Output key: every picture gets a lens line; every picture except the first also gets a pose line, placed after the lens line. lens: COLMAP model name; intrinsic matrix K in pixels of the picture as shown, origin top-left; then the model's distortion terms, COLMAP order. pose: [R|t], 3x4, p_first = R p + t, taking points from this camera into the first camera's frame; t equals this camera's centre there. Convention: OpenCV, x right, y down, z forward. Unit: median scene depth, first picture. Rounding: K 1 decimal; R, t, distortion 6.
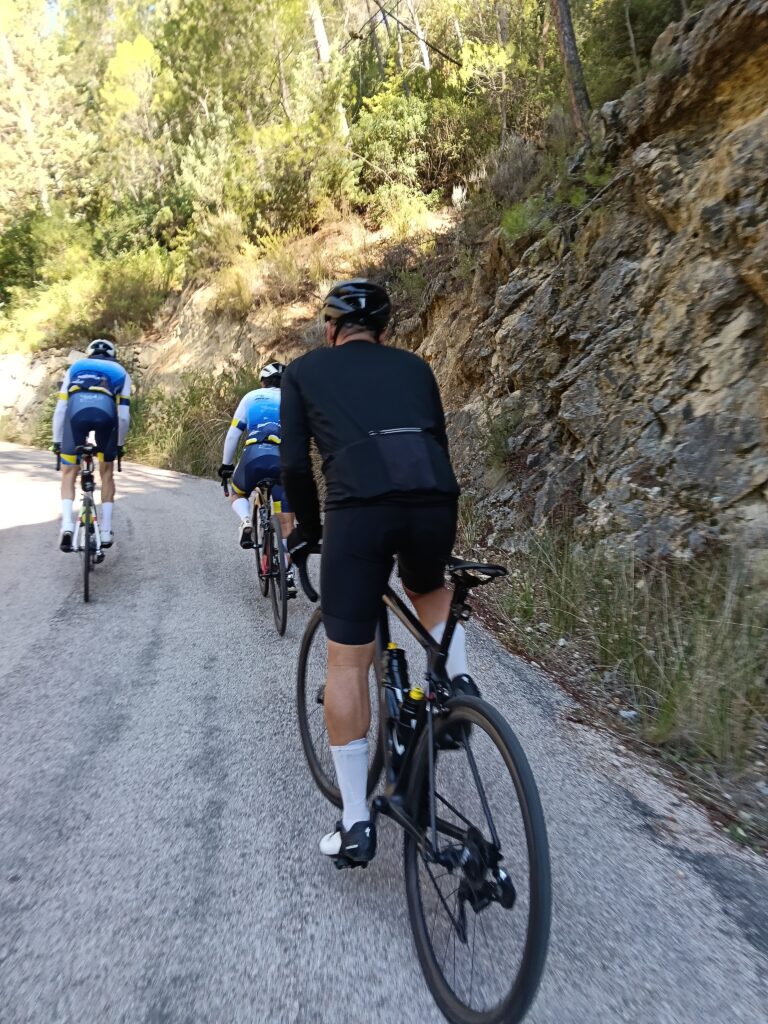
lens RADIAL K [[815.5, 0, 382.7], [0, 815.5, 510.0], [0, 0, 1]] dist [-0.025390, -0.007381]
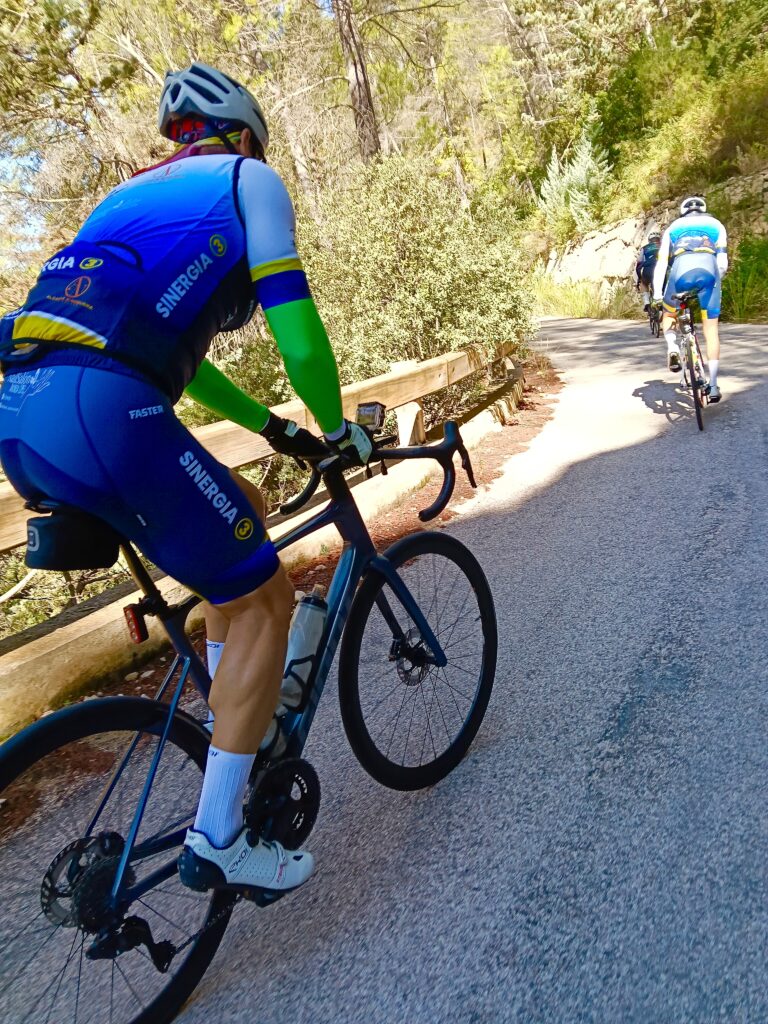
lens RADIAL K [[815.5, 0, 384.7], [0, 815.5, 507.4], [0, 0, 1]] dist [-0.025390, -0.007381]
pose [[0.733364, 0.010083, -0.679762, -0.043058], [0.101936, 0.986955, 0.124614, -0.016874], [0.672151, -0.160679, 0.722769, 0.143823]]
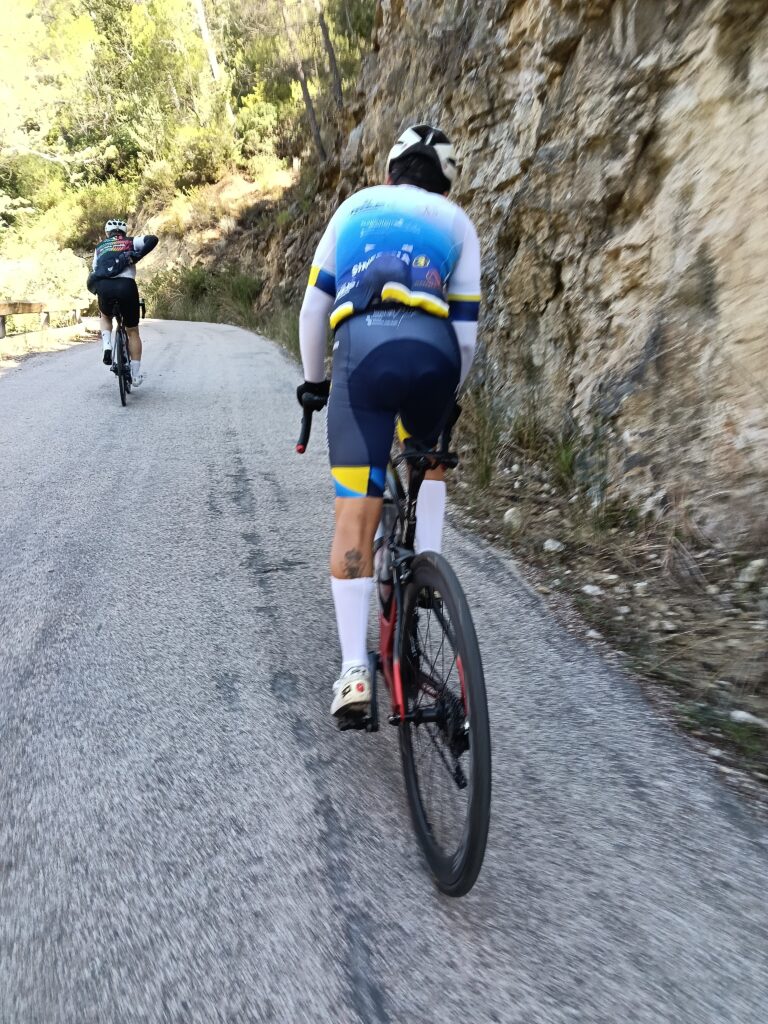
lens RADIAL K [[815.5, 0, 393.9], [0, 815.5, 512.7], [0, 0, 1]] dist [-0.025390, -0.007381]
pose [[0.994807, -0.053751, 0.086432, 0.104236], [0.040517, 0.988131, 0.148177, 0.113720], [-0.093370, -0.143905, 0.985177, -0.849946]]
